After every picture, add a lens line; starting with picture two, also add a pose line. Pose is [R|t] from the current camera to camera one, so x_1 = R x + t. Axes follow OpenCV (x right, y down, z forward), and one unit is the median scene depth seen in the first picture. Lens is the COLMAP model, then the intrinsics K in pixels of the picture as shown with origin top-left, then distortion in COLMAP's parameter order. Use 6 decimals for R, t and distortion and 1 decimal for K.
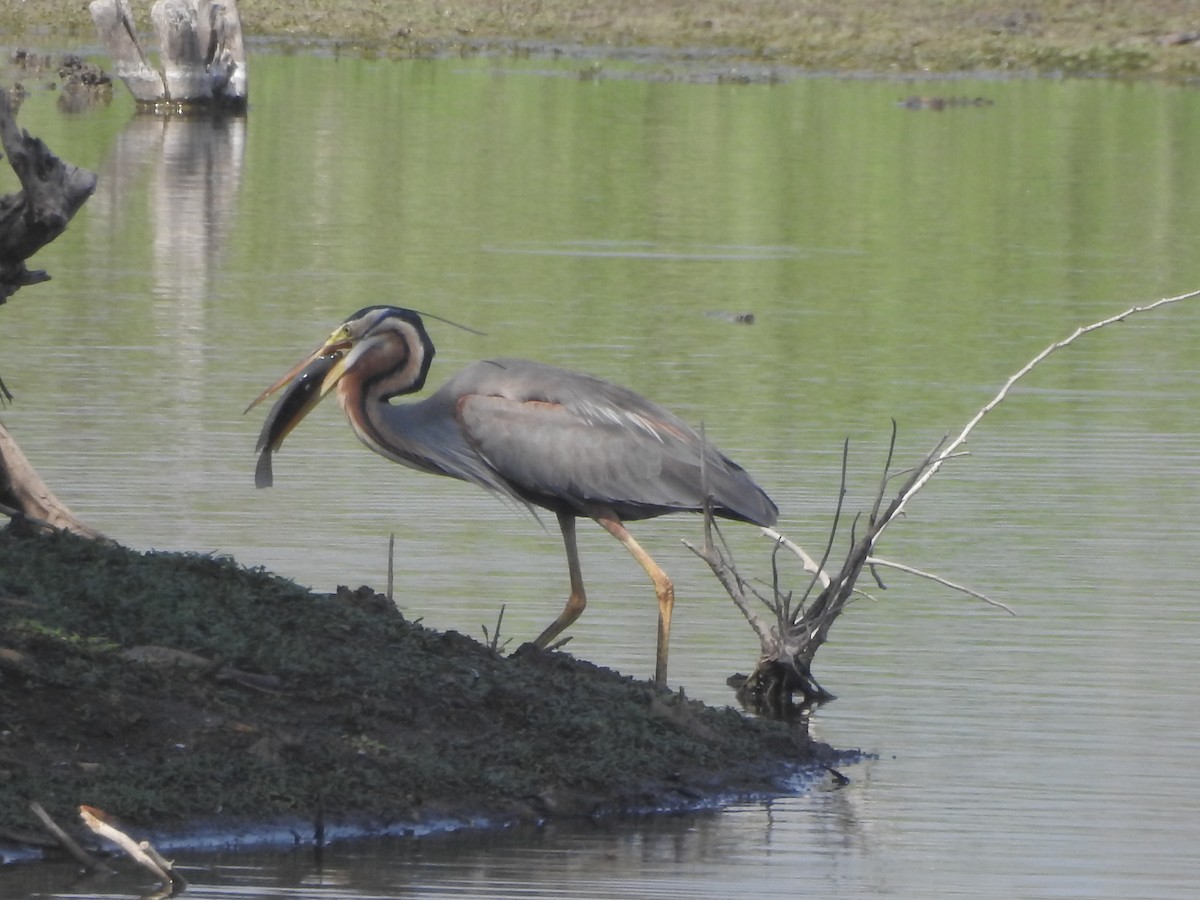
lens RADIAL K [[8995.8, 0, 604.0], [0, 8995.8, 454.6], [0, 0, 1]] dist [-0.038063, 0.000000]
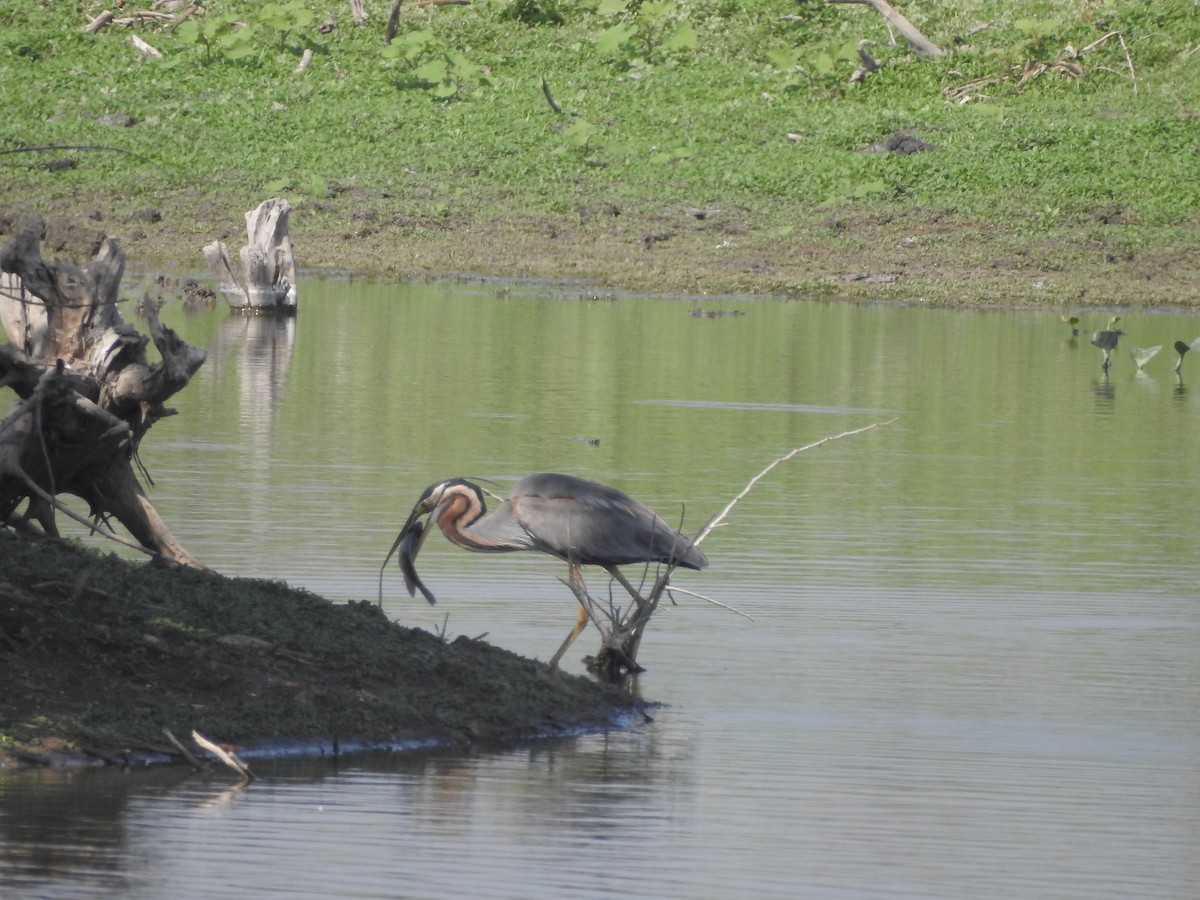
lens RADIAL K [[8995.8, 0, 596.6], [0, 8995.8, 446.5], [0, 0, 1]] dist [-0.038063, 0.000000]
pose [[0.999943, 0.009994, -0.003712, 0.022254], [-0.009959, 0.999908, 0.009163, -0.029548], [0.003803, -0.009125, 0.999951, -0.666278]]
